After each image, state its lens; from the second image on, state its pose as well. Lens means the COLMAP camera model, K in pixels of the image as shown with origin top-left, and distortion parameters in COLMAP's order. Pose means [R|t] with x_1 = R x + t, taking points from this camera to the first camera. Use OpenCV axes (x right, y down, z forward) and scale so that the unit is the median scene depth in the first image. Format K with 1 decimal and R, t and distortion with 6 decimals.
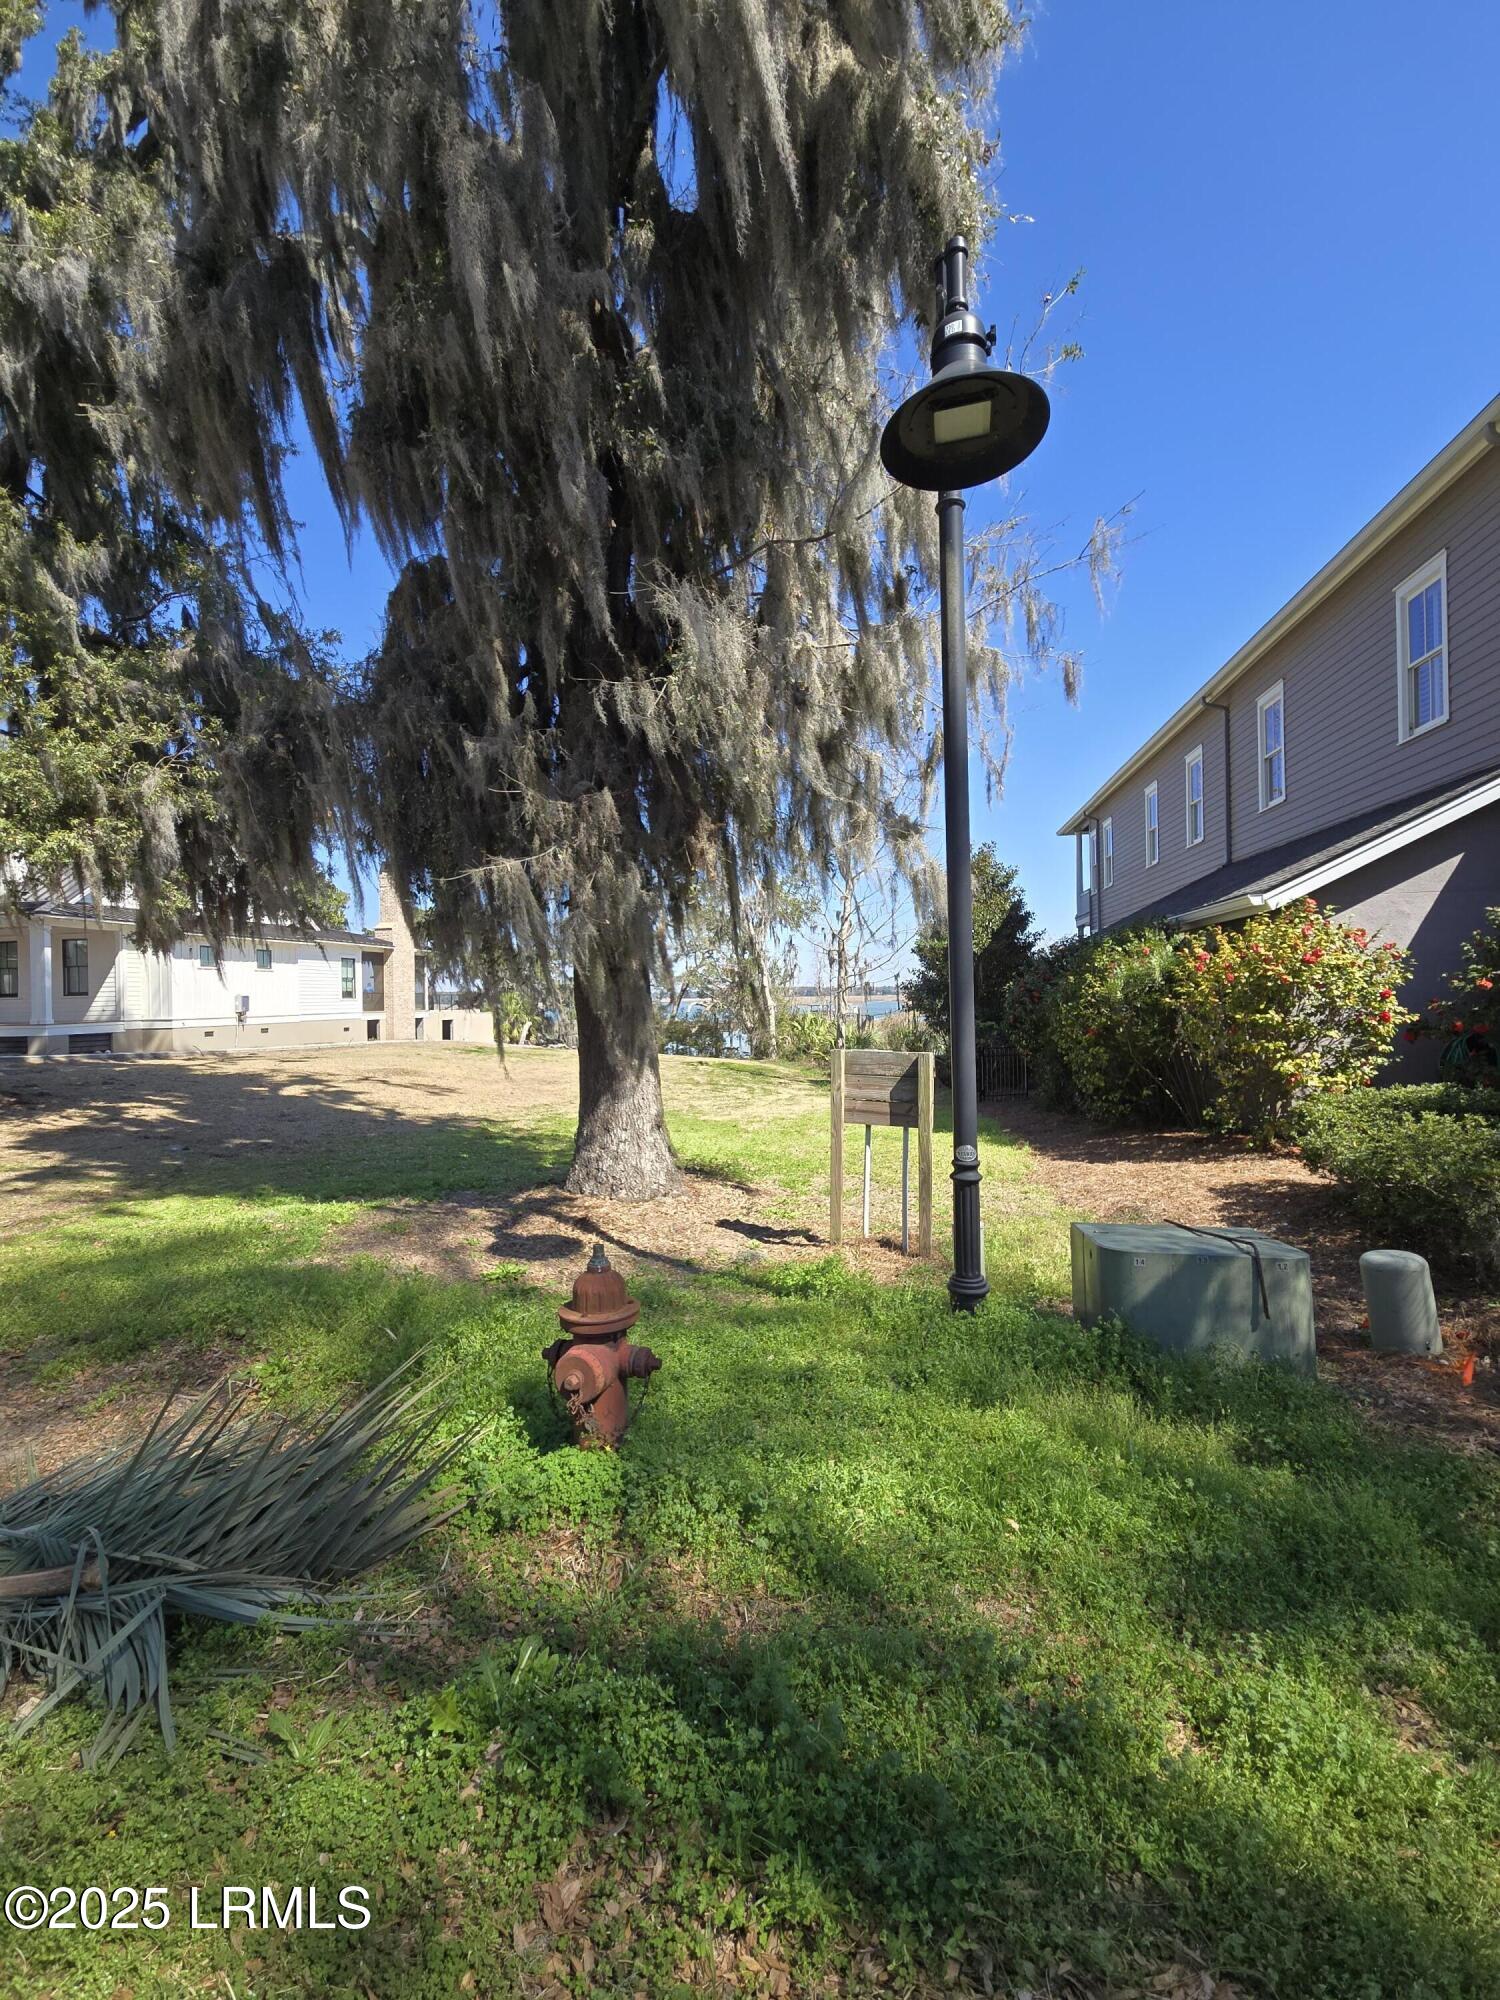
lens RADIAL K [[807.7, 0, 746.0], [0, 807.7, 986.1], [0, 0, 1]] dist [0.017890, -0.000379]
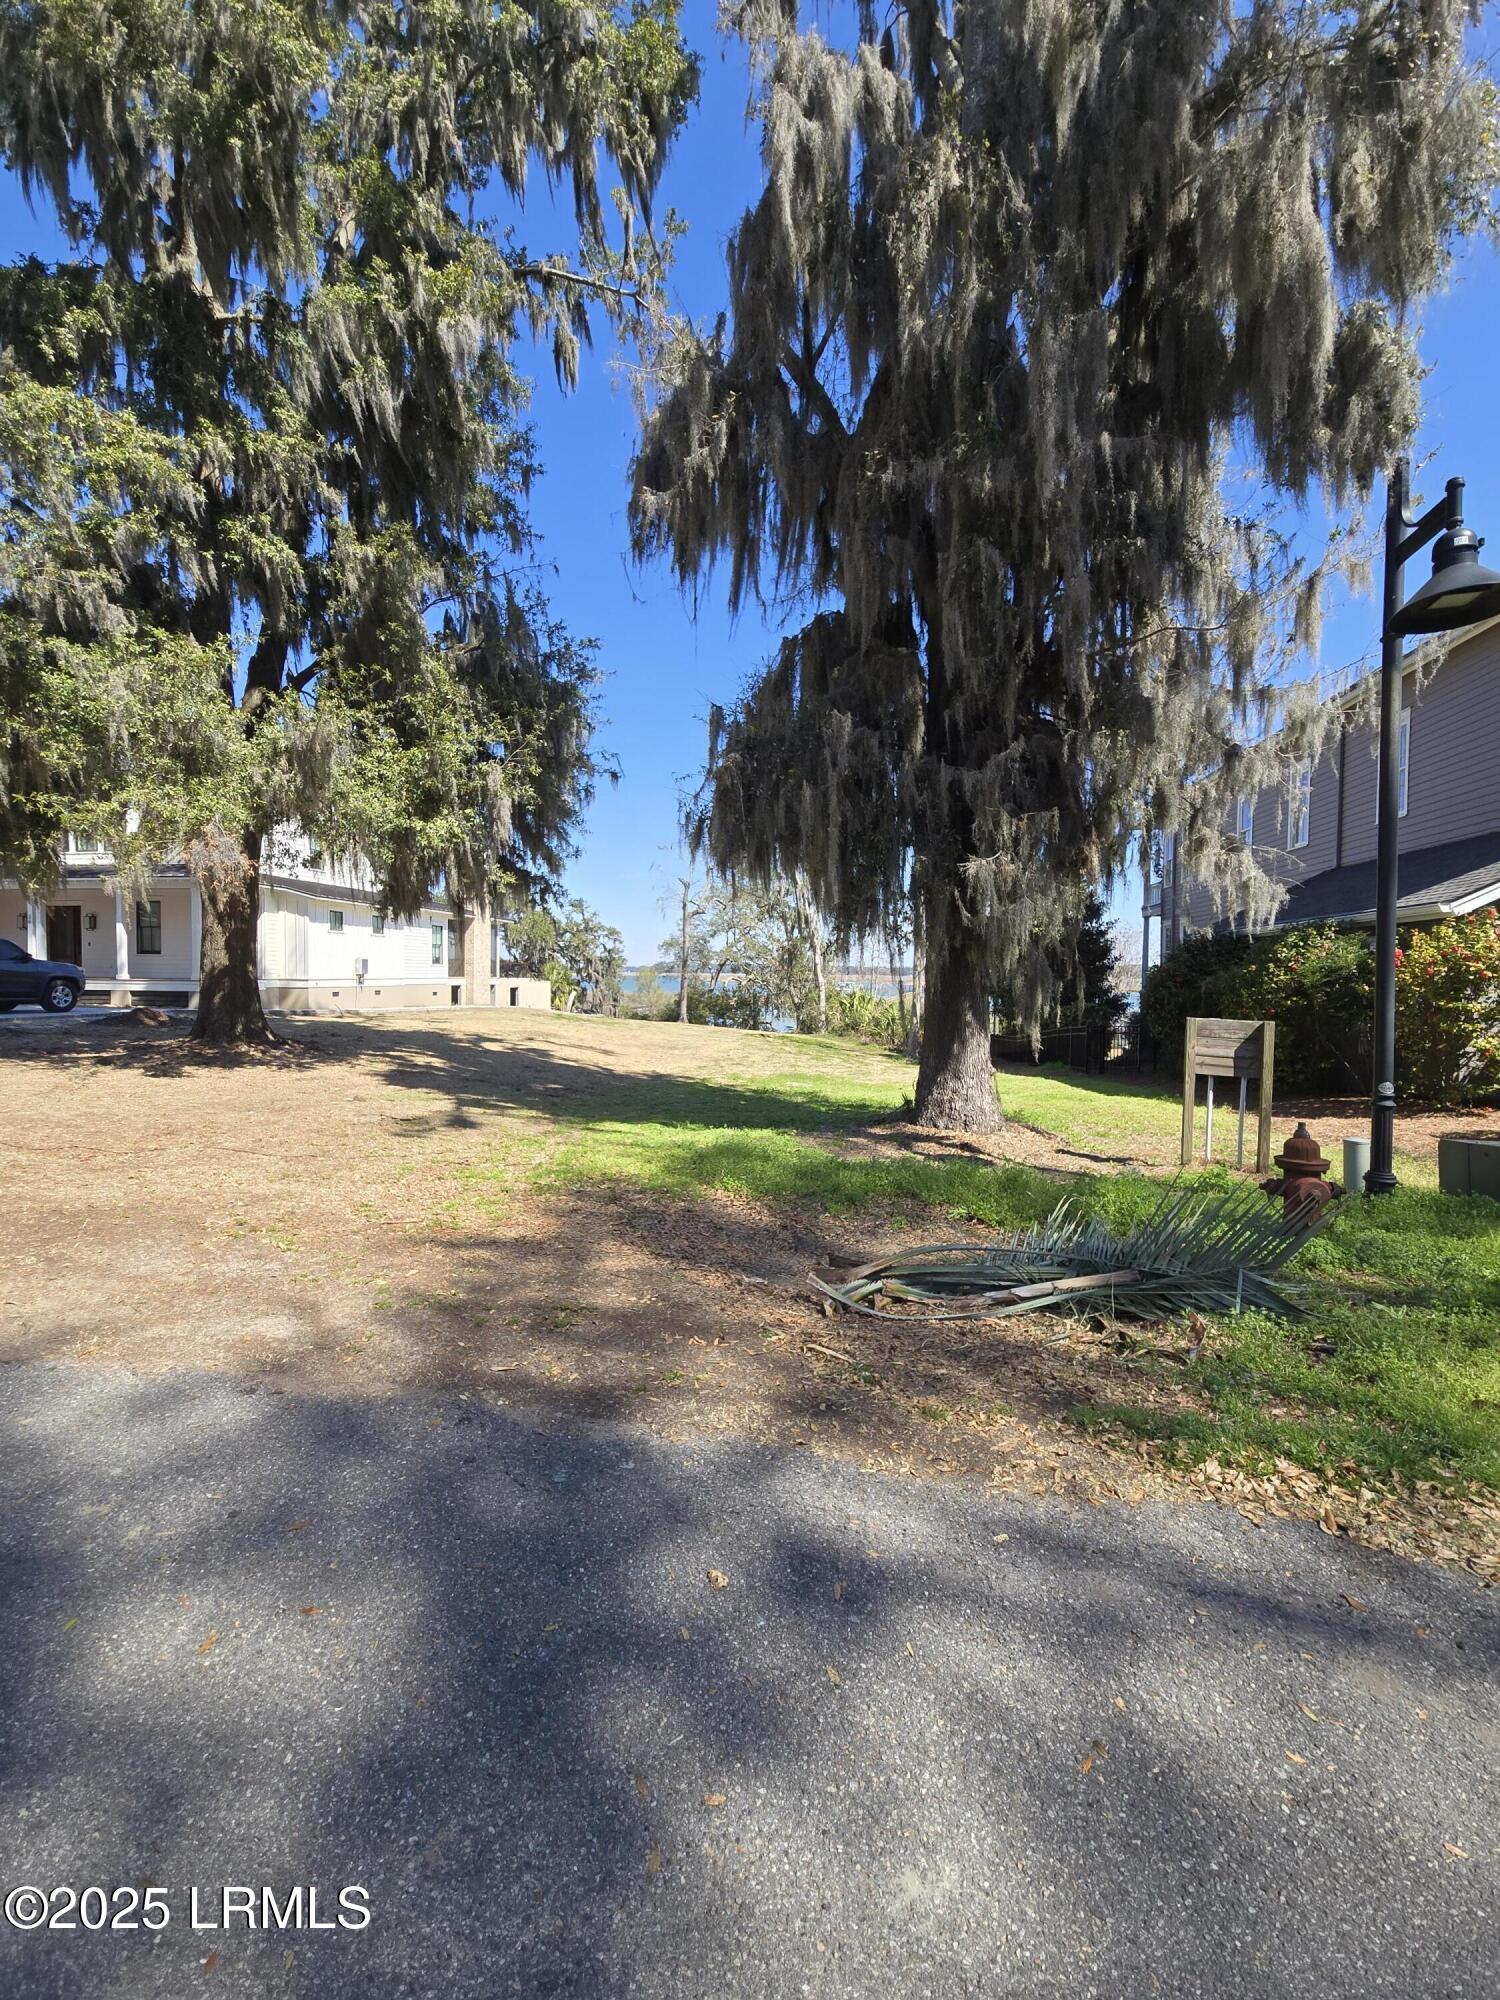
lens RADIAL K [[807.7, 0, 749.0], [0, 807.7, 1006.2], [0, 0, 1]] dist [0.017890, -0.000379]
pose [[0.999396, 0.028089, 0.020451, -0.108735], [-0.029157, 0.998118, 0.053956, 0.001296], [-0.018897, -0.054519, 0.998334, -0.052671]]
